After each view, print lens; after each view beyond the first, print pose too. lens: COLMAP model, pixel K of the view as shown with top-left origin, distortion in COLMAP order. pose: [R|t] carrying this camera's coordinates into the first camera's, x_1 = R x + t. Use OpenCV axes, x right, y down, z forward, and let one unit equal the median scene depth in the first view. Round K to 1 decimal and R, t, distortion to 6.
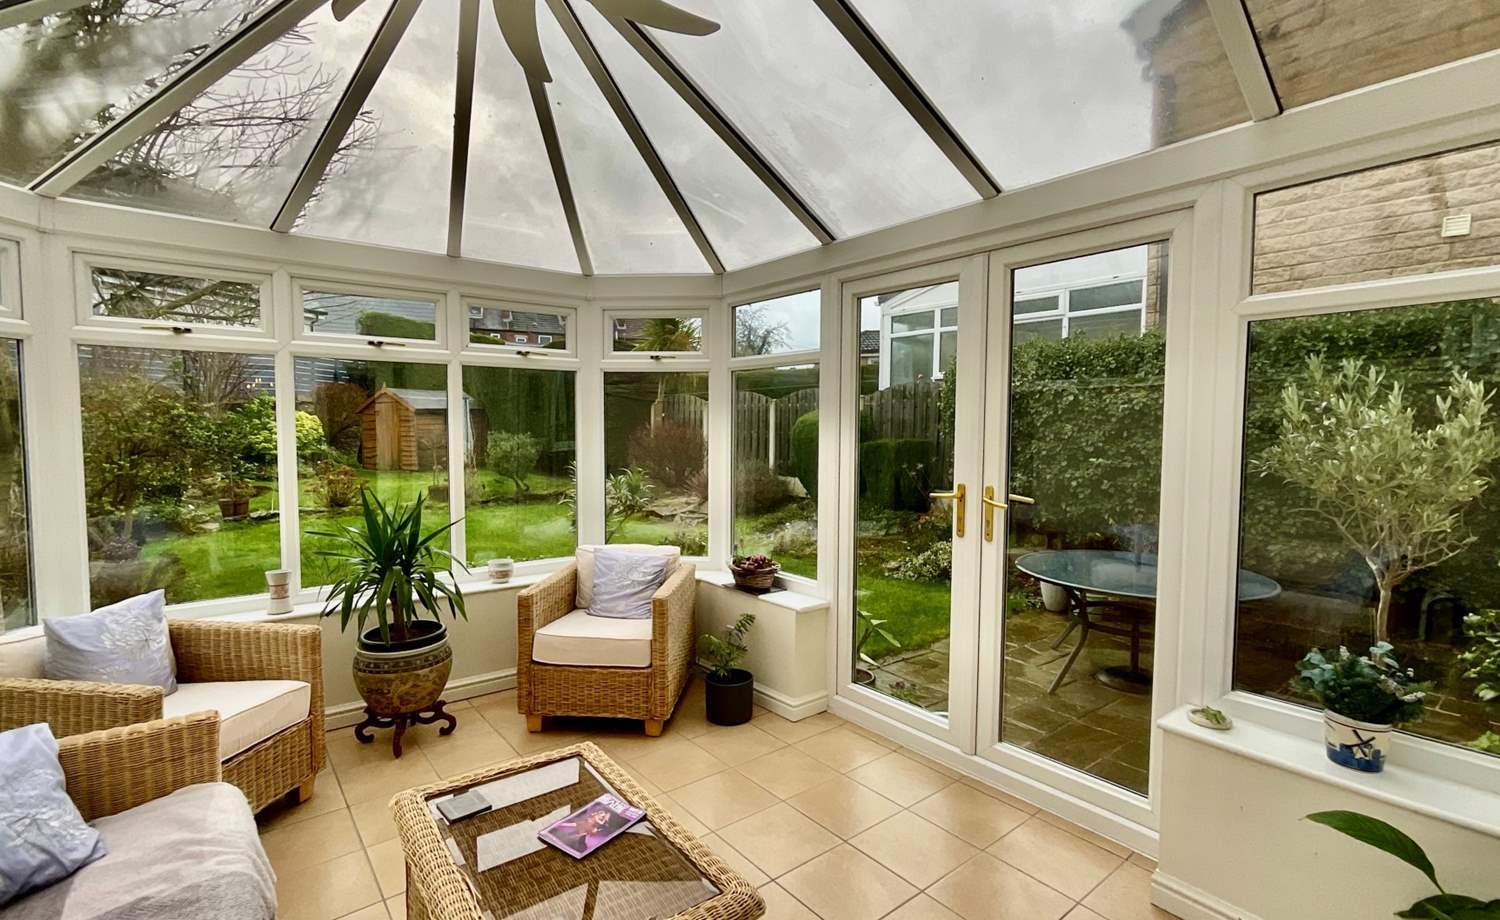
lens RADIAL K [[689.7, 0, 747.6], [0, 689.7, 459.5], [0, 0, 1]] dist [-0.002154, 0.001530]
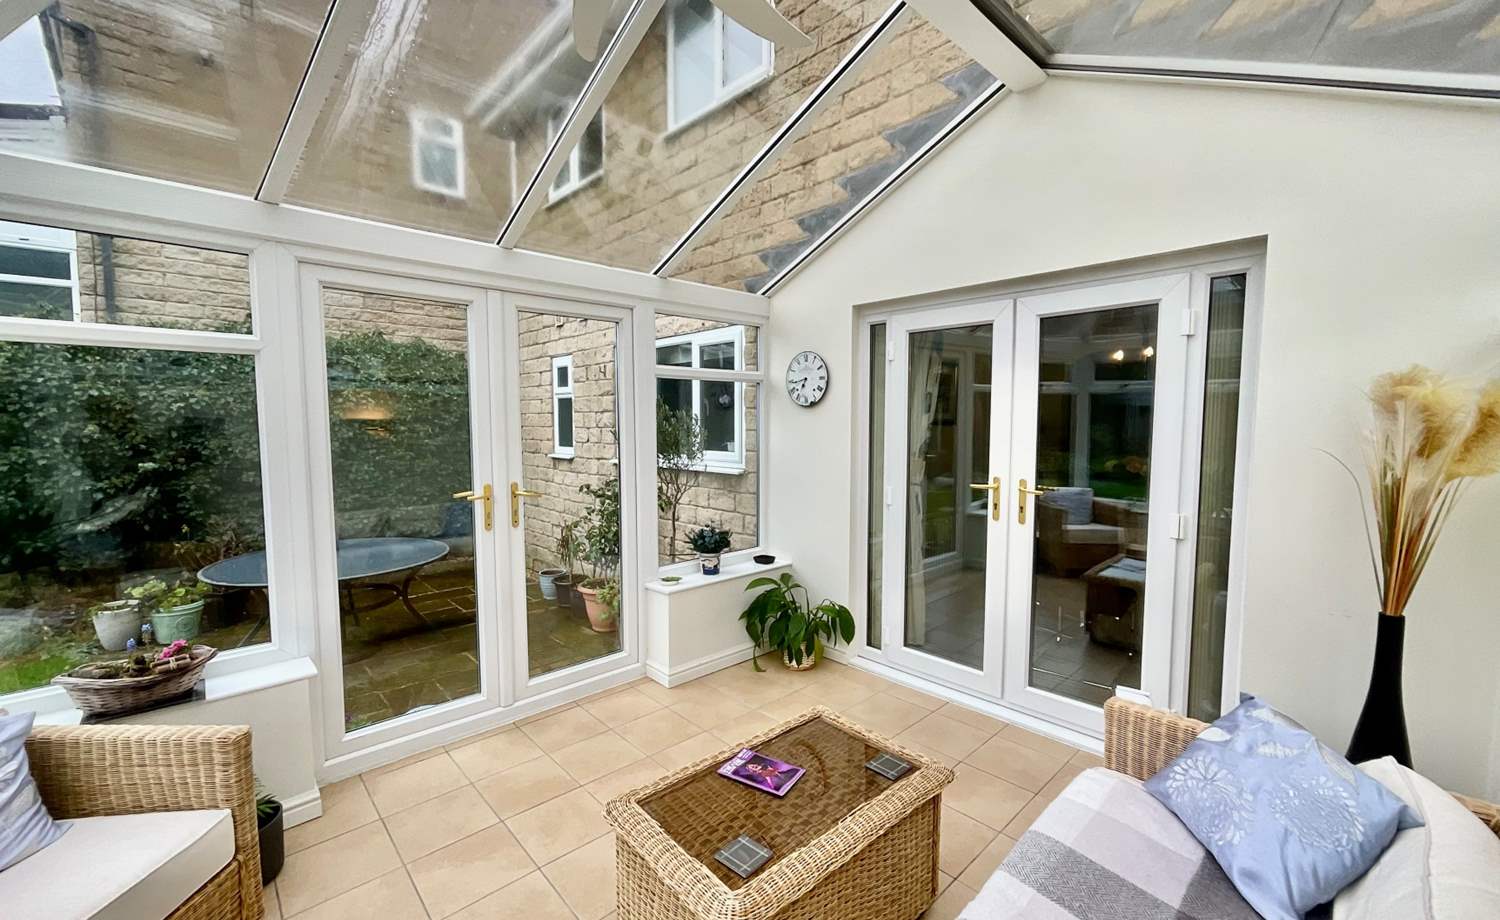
lens RADIAL K [[609.8, 0, 751.7], [0, 609.8, 464.3], [0, 0, 1]] dist [-0.001073, -0.000192]
pose [[-0.071752, -0.082076, 0.994040, -1.015974], [0.048664, 0.995134, 0.085679, -0.091025], [-0.996235, 0.054521, -0.067409, 0.853221]]
